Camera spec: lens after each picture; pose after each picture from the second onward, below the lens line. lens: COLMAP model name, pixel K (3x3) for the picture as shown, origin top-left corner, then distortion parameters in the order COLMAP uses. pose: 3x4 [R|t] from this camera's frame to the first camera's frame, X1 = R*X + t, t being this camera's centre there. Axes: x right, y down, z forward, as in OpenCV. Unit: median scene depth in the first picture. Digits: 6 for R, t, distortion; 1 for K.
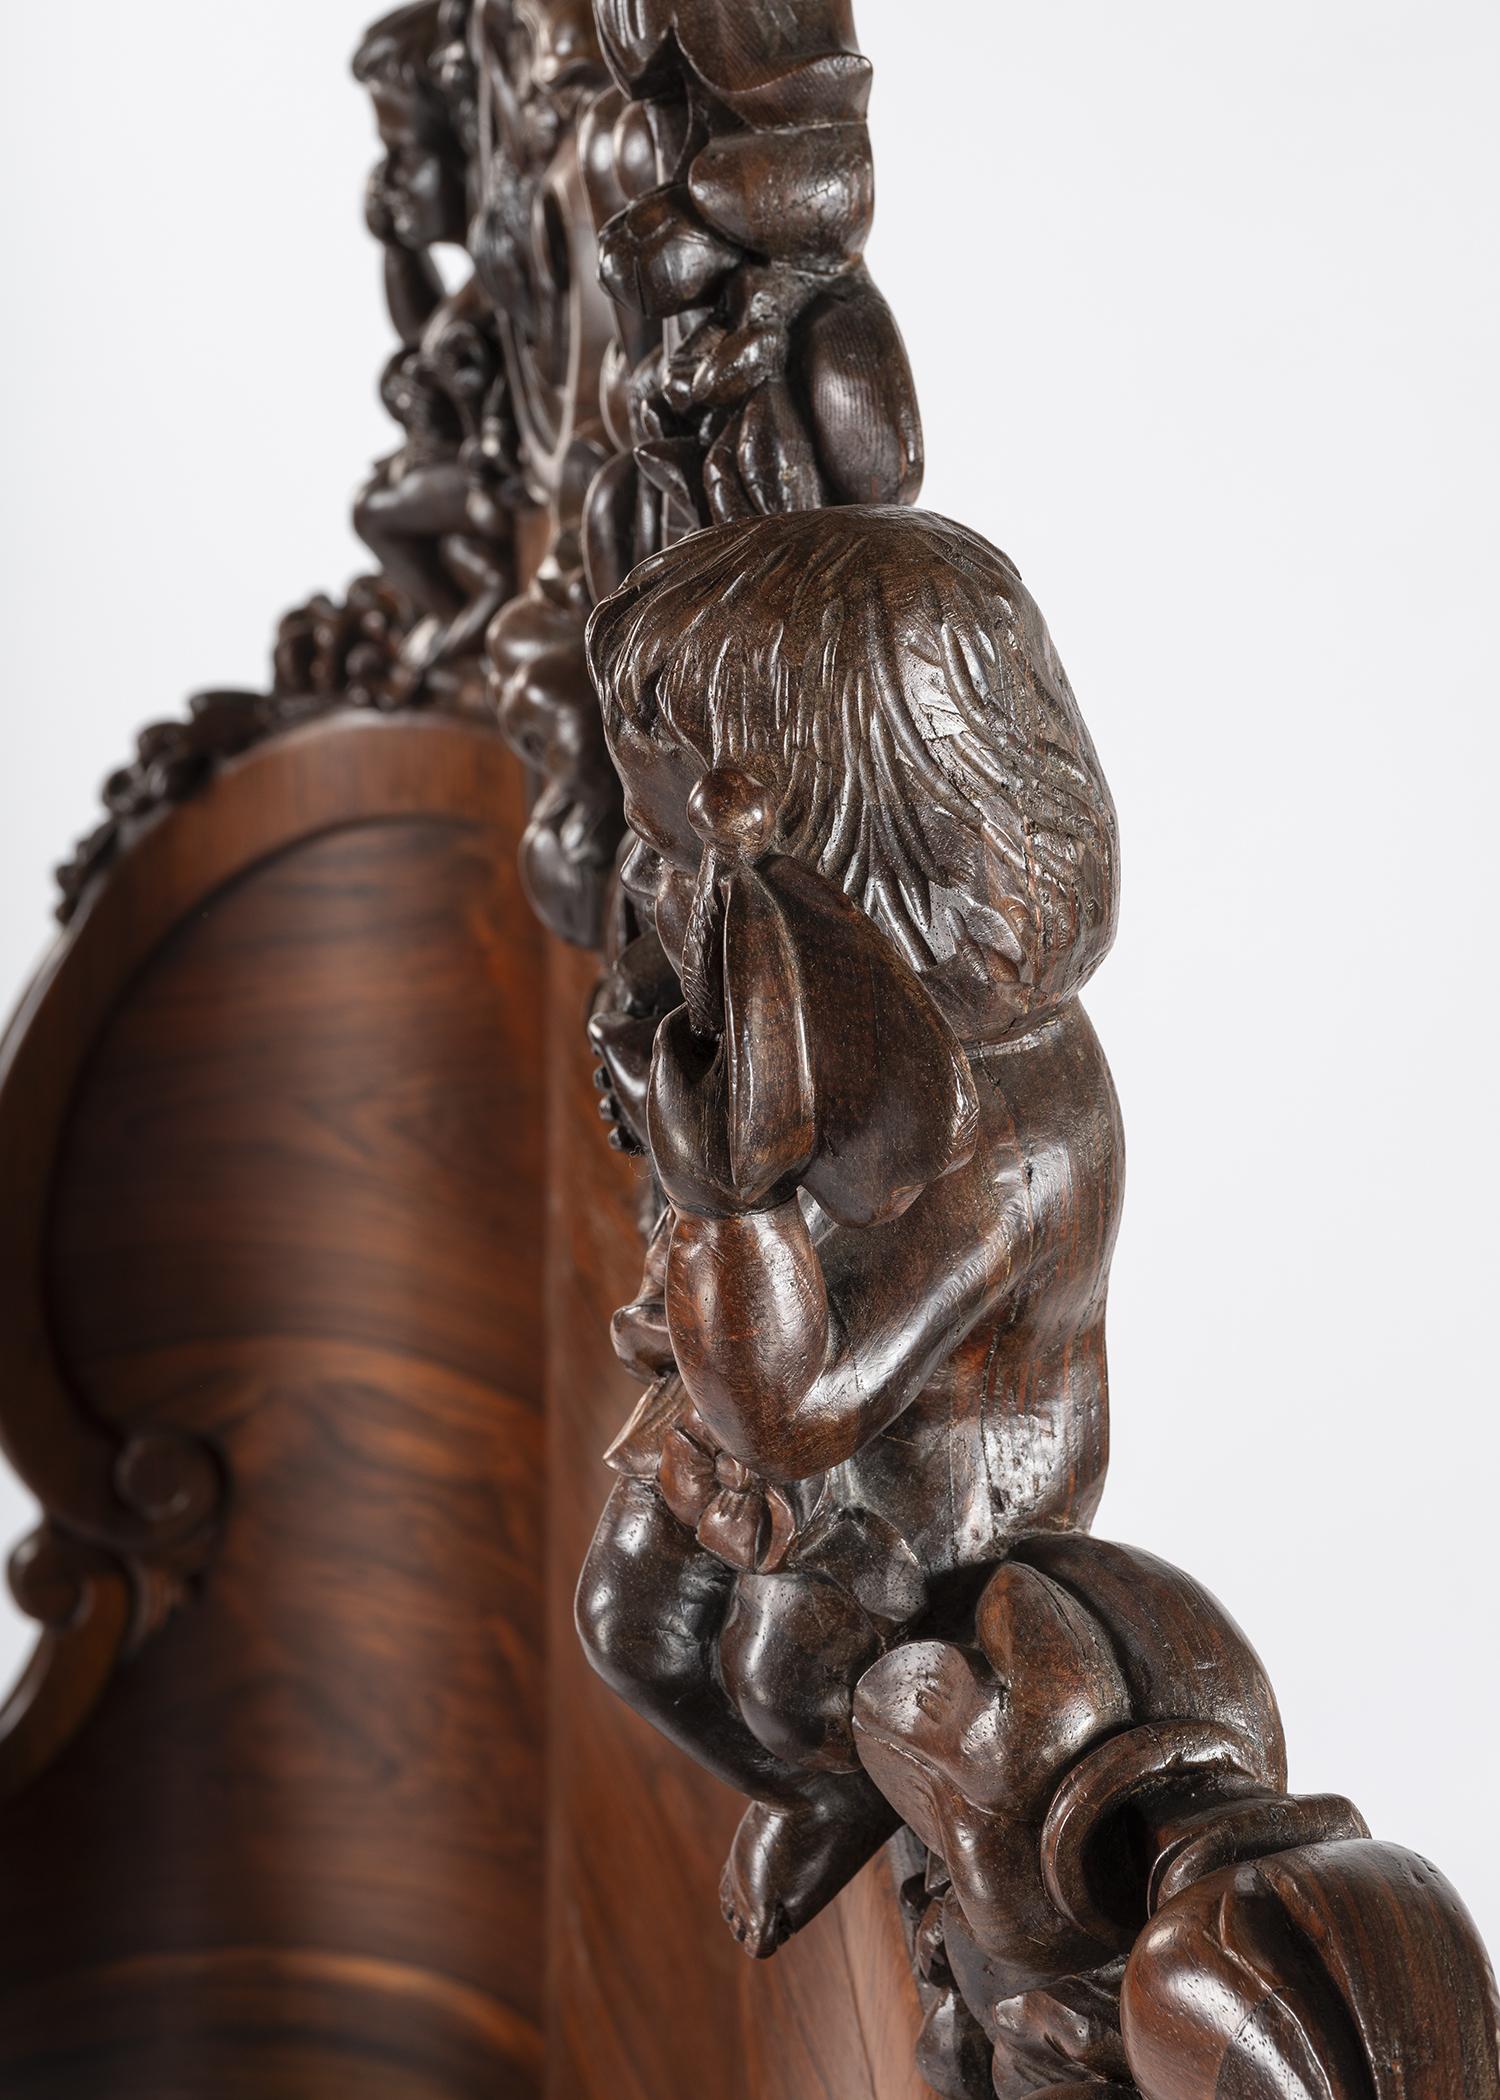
lens RADIAL K [[4618.2, 0, 750.2], [0, 4618.2, 846.2], [0, 0, 1]] dist [-0.074345, -0.109123]
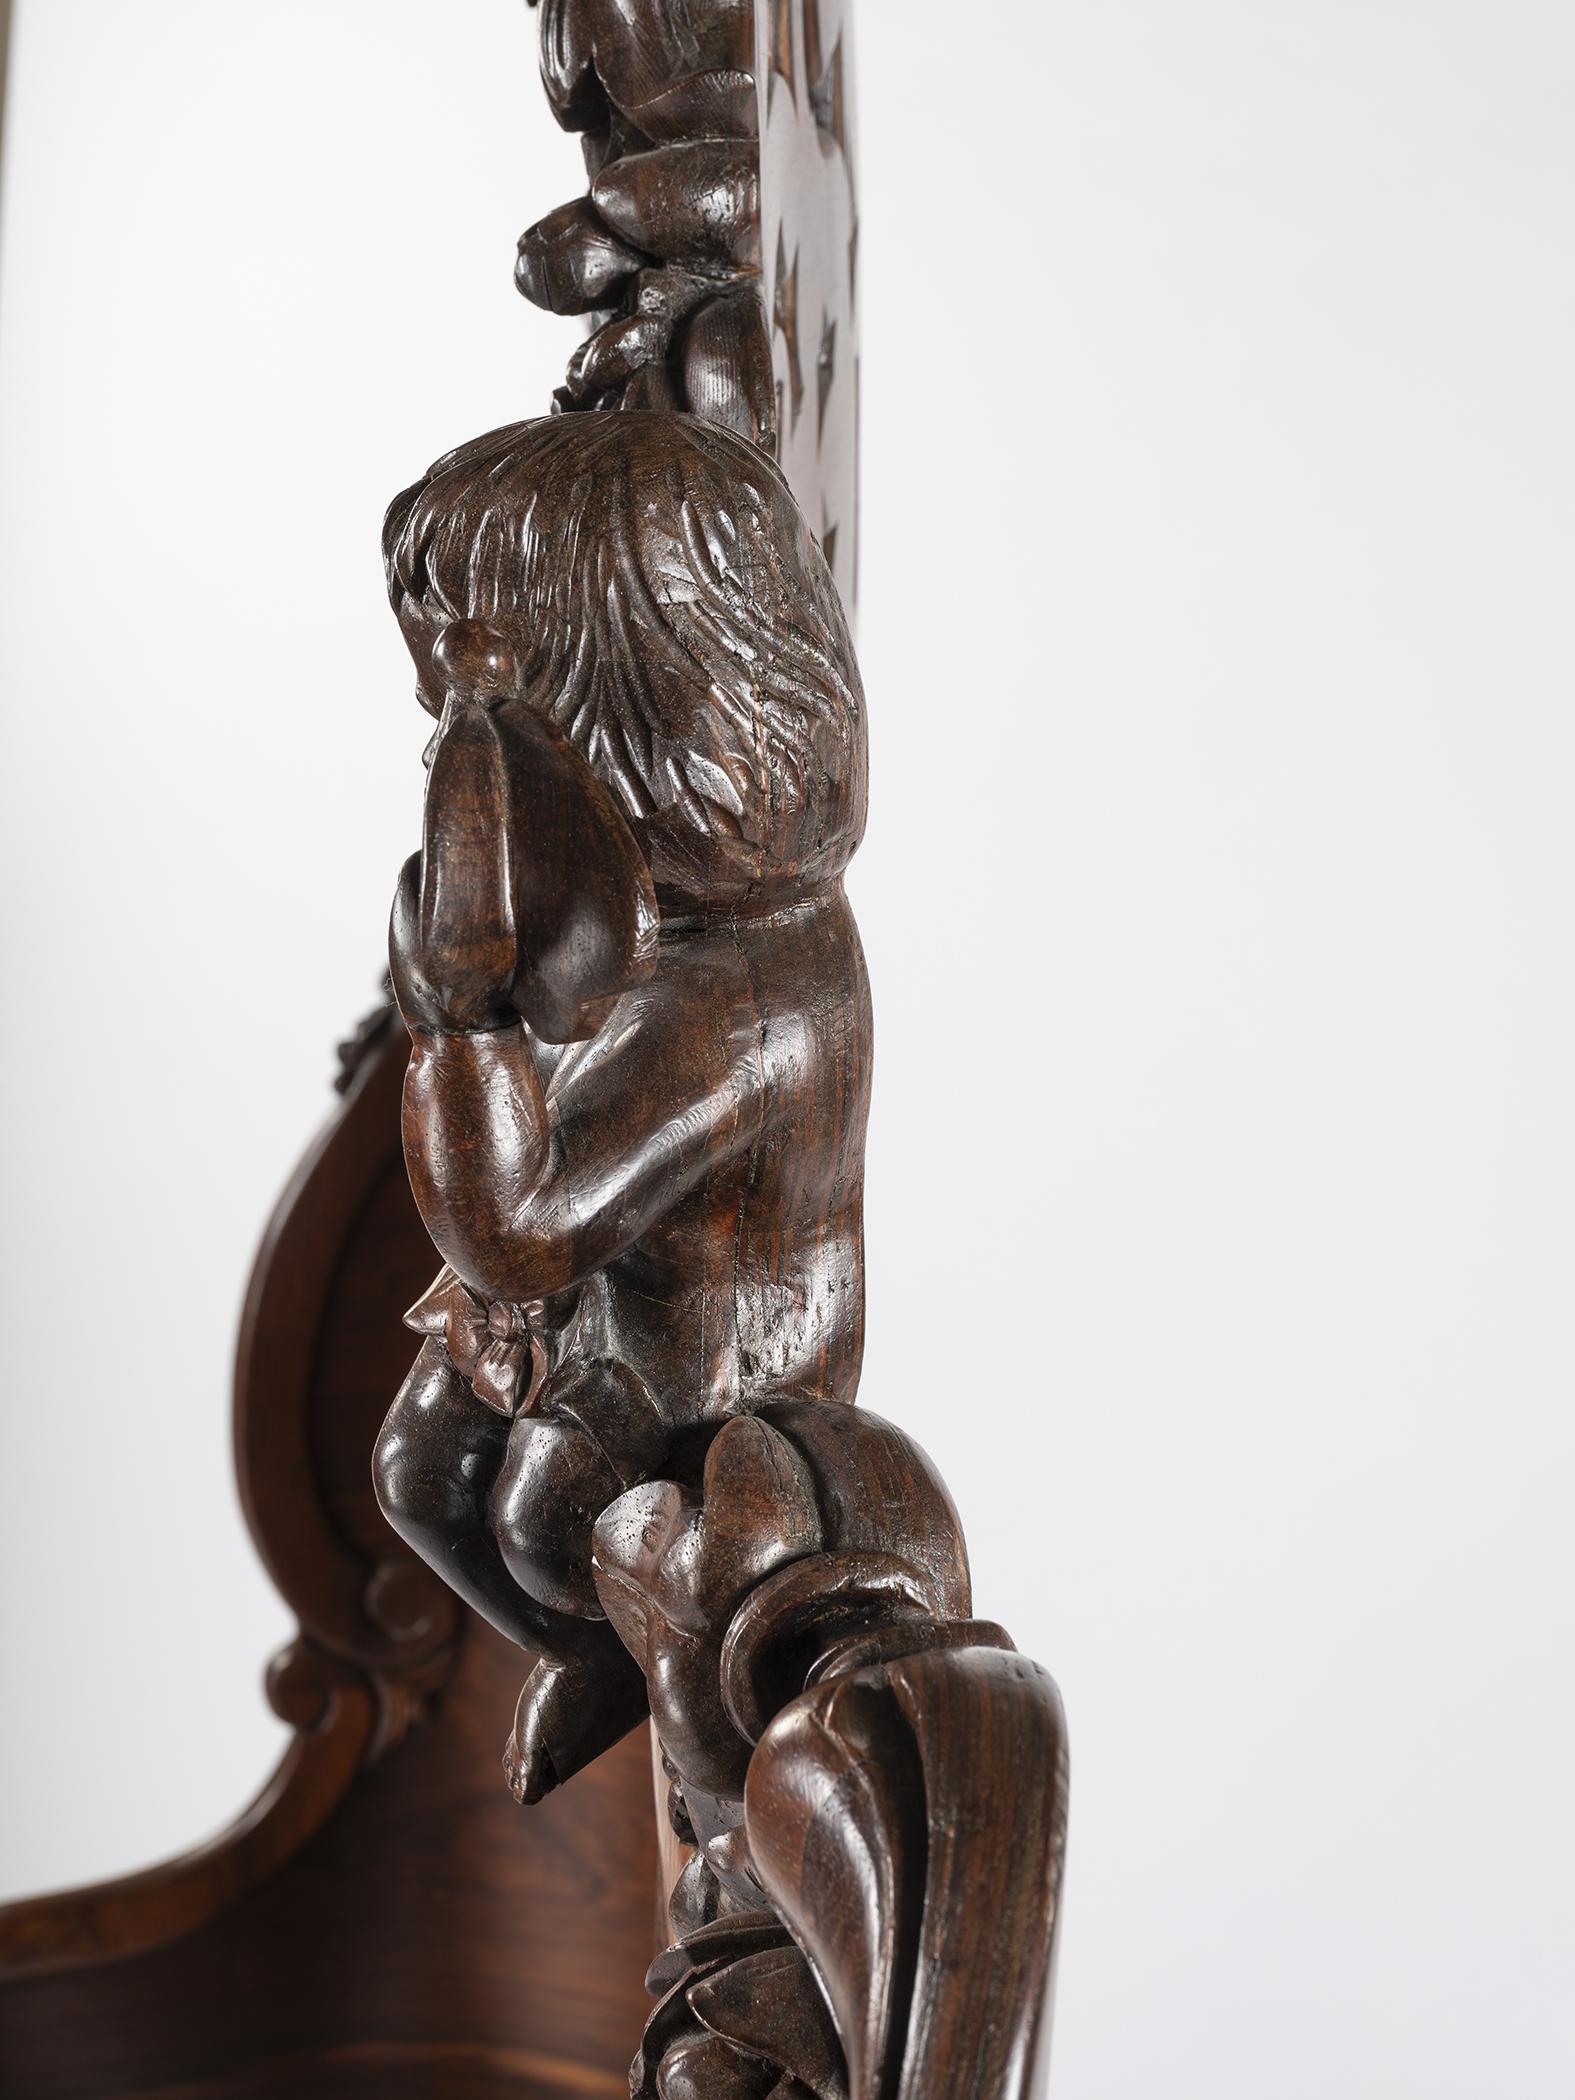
lens RADIAL K [[4030.4, 0, 787.5], [0, 4030.4, 1050.0], [0, 0, 1]] dist [-0.071357, 0.014411]
pose [[0.987031, 0.044019, -0.154376, 0.206975], [-0.056683, 0.995292, -0.078616, 0.145481], [0.150189, 0.086347, 0.984879, 0.086637]]
